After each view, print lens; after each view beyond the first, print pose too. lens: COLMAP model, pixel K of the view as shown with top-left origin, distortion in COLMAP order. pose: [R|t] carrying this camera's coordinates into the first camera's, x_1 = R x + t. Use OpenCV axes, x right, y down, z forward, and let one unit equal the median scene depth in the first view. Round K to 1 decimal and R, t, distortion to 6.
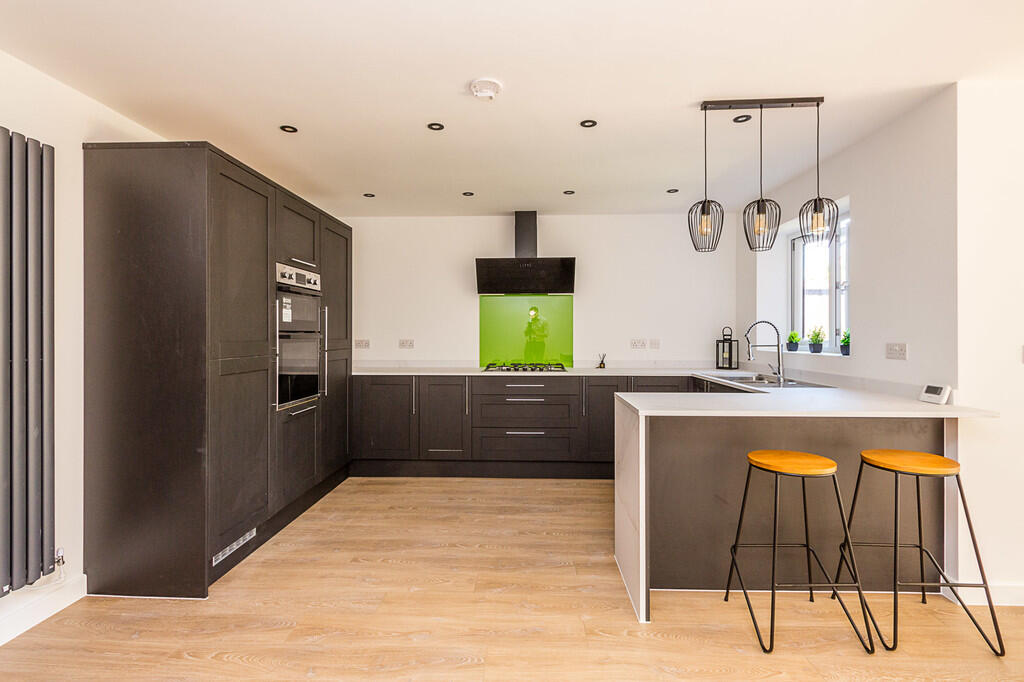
lens RADIAL K [[481.9, 0, 510.8], [0, 481.9, 333.0], [0, 0, 1]] dist [0.000566, -0.000568]
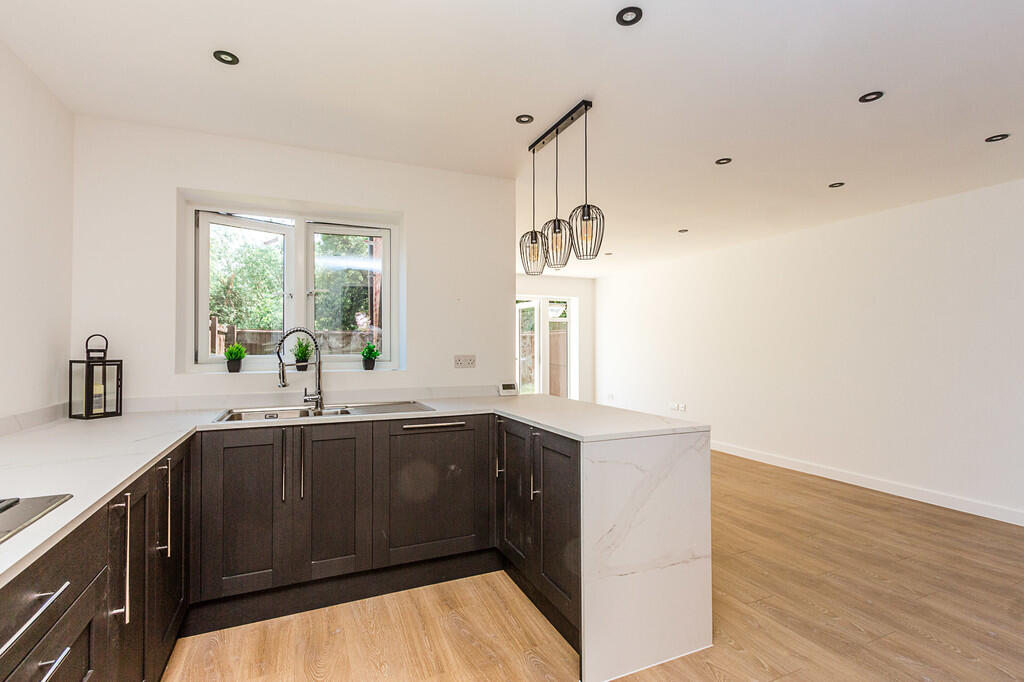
lens RADIAL K [[471.7, 0, 510.7], [0, 471.7, 344.4], [0, 0, 1]] dist [0.001021, 0.000044]
pose [[-0.444727, 0.007165, 0.895638, -0.271104], [0.001727, 0.999973, -0.007143, 0.003320], [-0.895665, -0.001630, -0.444727, 1.220874]]
